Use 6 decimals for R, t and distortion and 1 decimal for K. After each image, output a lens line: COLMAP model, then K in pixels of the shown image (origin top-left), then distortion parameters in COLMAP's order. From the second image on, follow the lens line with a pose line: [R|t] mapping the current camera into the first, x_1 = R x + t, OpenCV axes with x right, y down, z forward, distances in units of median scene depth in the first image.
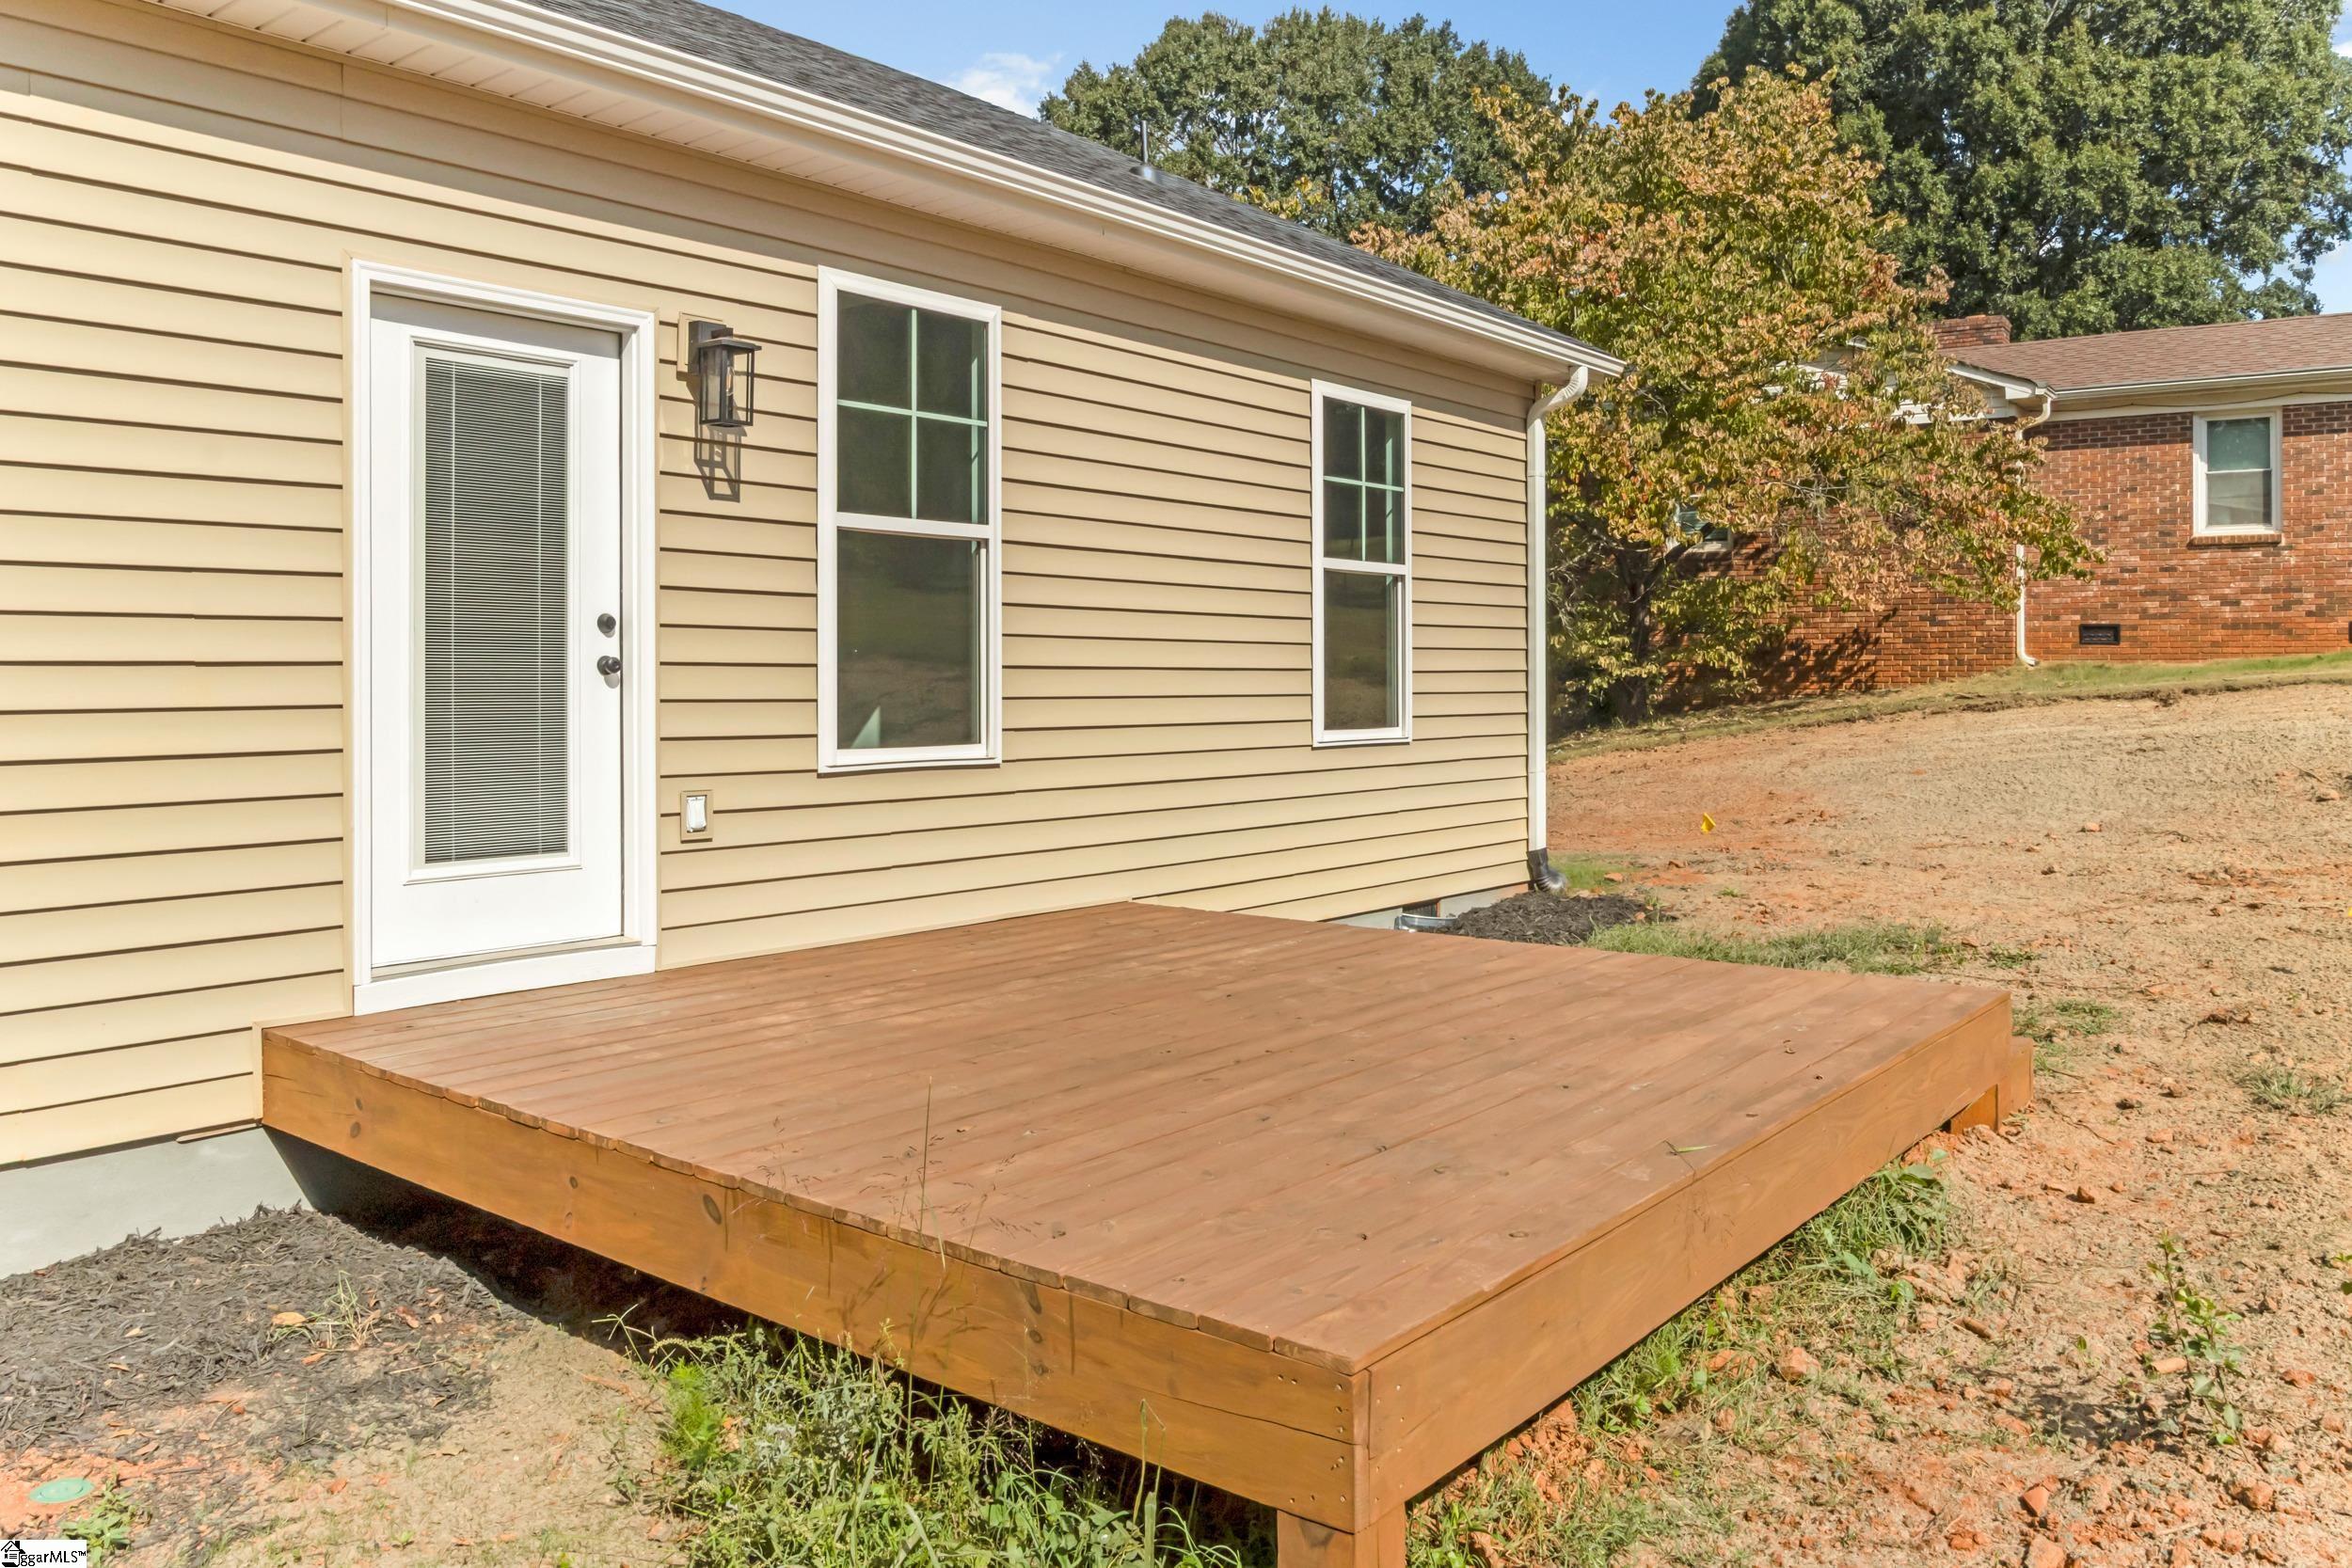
lens RADIAL K [[1781.7, 0, 1178.6], [0, 1781.7, 701.1], [0, 0, 1]] dist [-0.047284, -0.003419]
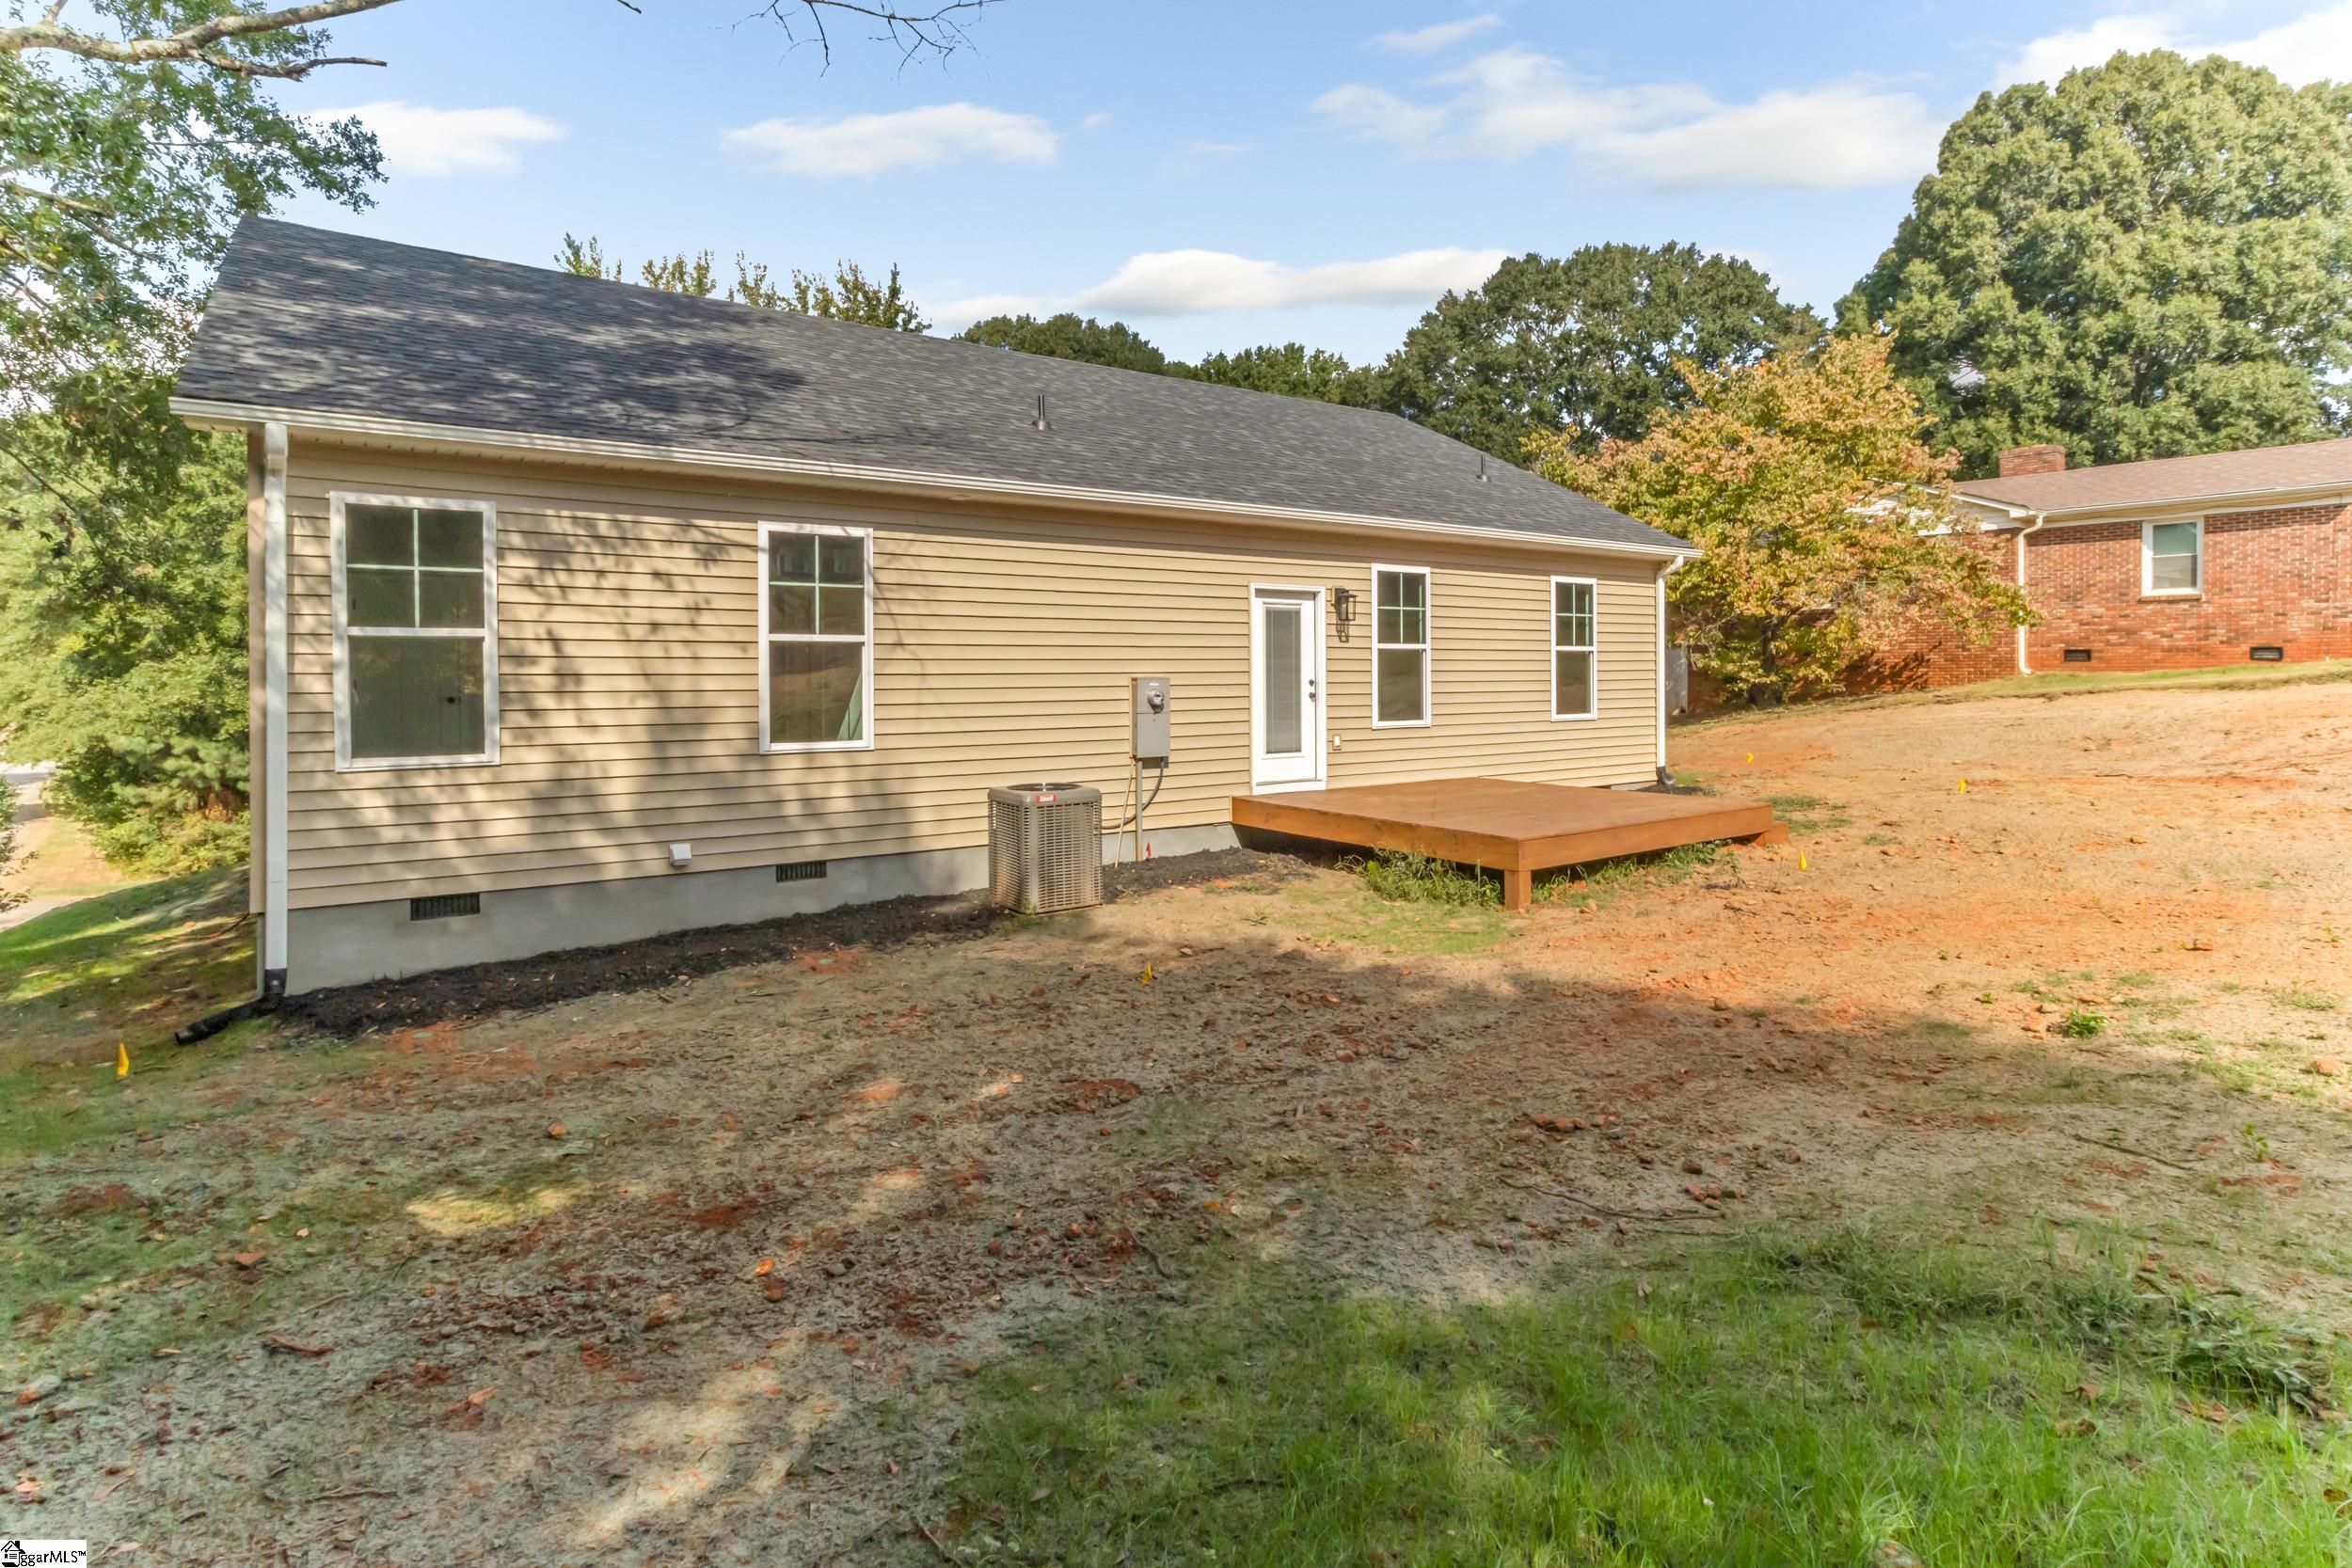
lens RADIAL K [[1195.2, 0, 1175.5], [0, 1195.2, 700.0], [0, 0, 1]] dist [-0.002197, -0.000473]
pose [[0.962230, 0.000971, -0.272236, 0.010023], [0.002013, 0.999941, 0.010681, -0.009807], [0.272230, -0.010825, 0.962171, -0.326453]]
